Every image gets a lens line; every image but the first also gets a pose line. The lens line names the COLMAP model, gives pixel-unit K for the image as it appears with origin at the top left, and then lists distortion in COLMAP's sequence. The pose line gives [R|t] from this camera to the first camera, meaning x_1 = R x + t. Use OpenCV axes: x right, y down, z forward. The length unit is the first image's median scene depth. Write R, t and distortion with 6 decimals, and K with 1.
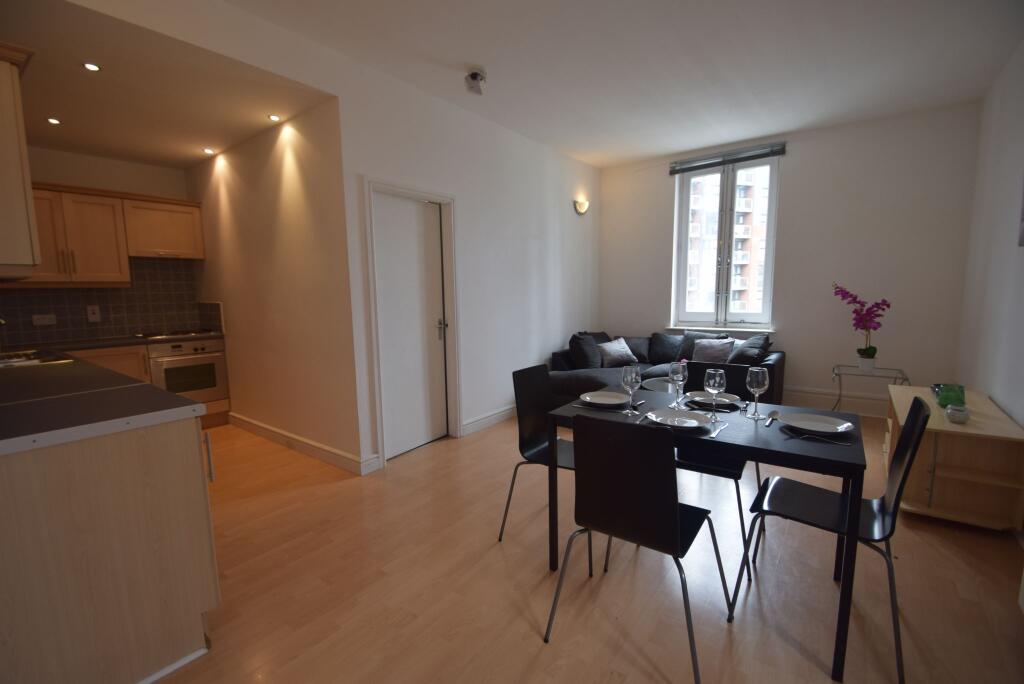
lens RADIAL K [[452.2, 0, 504.5], [0, 452.2, 349.0], [0, 0, 1]] dist [0.019705, -0.018511]
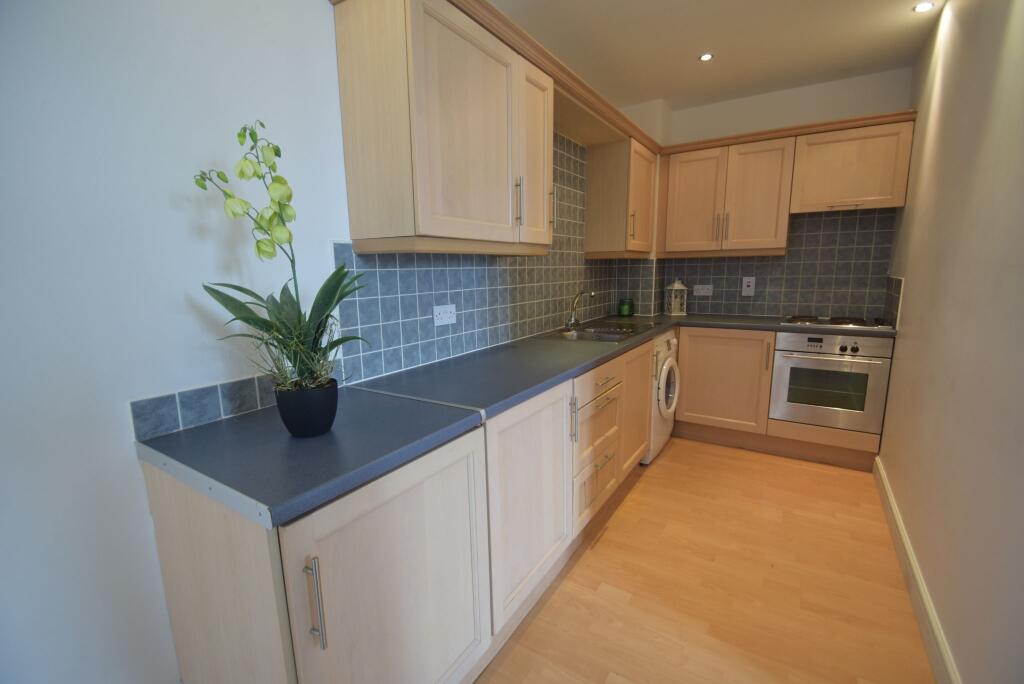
lens RADIAL K [[452.2, 0, 504.5], [0, 452.2, 349.0], [0, 0, 1]] dist [0.019705, -0.018511]
pose [[0.085398, 0.189199, -0.978218, -0.075555], [-0.114003, 0.977212, 0.179052, -0.063322], [0.989803, 0.096230, 0.105021, 0.460815]]
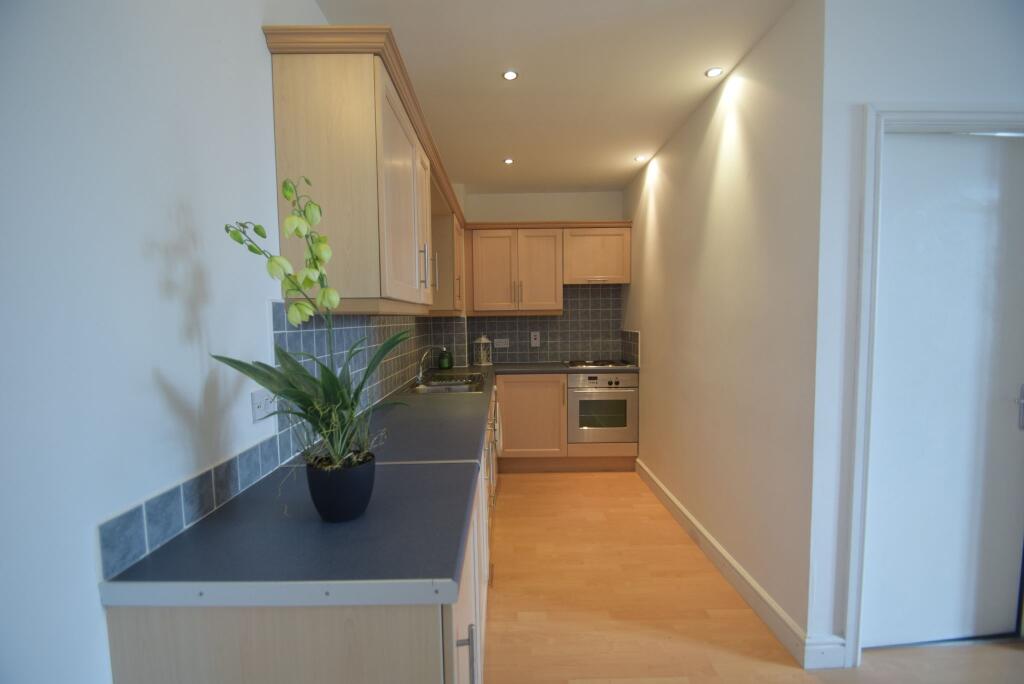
lens RADIAL K [[452.2, 0, 504.5], [0, 452.2, 349.0], [0, 0, 1]] dist [0.019705, -0.018511]
pose [[0.614382, 0.060772, -0.786665, -0.105331], [-0.097486, 0.995237, 0.000749, -0.048550], [0.782963, 0.076229, 0.617380, 0.282798]]
